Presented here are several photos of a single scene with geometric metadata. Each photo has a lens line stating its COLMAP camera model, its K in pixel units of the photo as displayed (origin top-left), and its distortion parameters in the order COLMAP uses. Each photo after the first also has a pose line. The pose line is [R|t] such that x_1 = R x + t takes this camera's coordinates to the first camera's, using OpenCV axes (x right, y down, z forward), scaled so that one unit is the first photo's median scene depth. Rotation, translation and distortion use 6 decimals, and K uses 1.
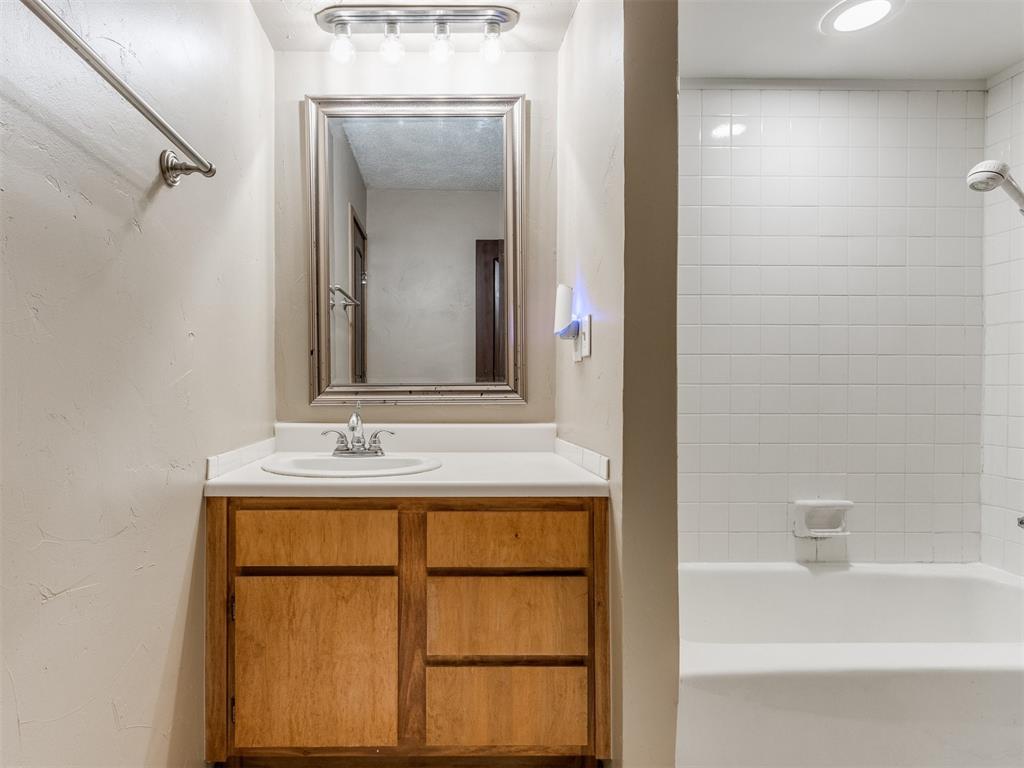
lens RADIAL K [[527.6, 0, 501.0], [0, 527.6, 389.1], [0, 0, 1]] dist [0.004544, -0.005837]
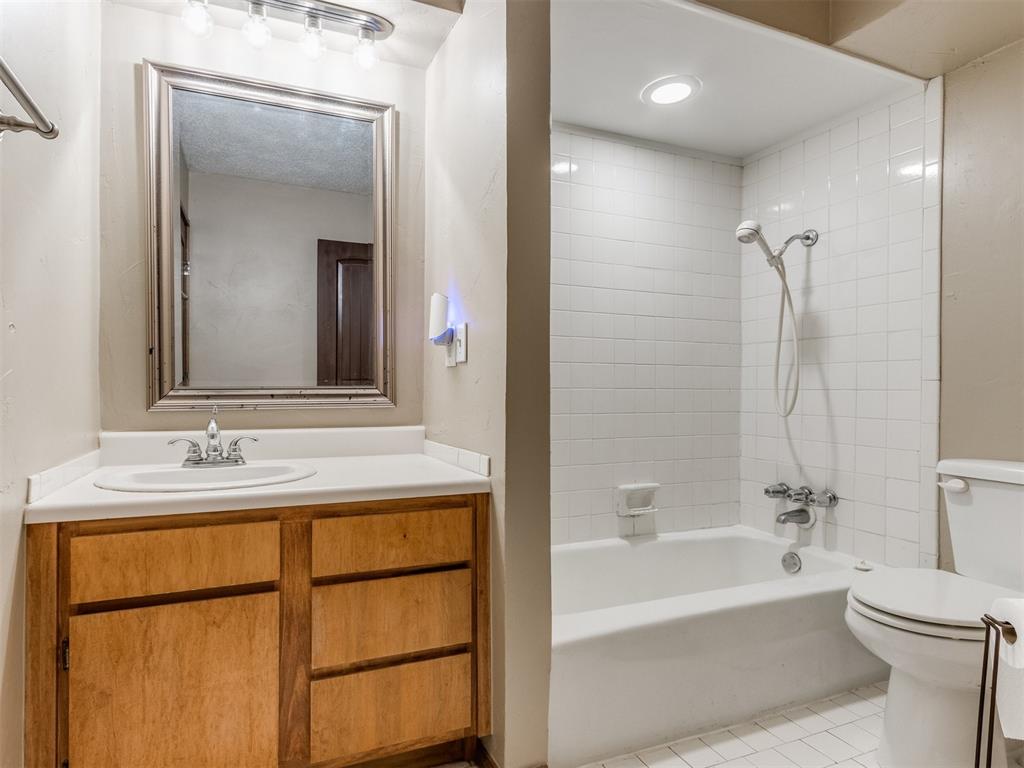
lens RADIAL K [[513.9, 0, 495.0], [0, 513.9, 388.4], [0, 0, 1]] dist [-0.001521, -0.001904]
pose [[0.940185, 0.002078, 0.340657, -0.145178], [0.000458, 0.999973, -0.007364, -0.001179], [-0.340663, 0.007080, 0.940159, 0.002632]]
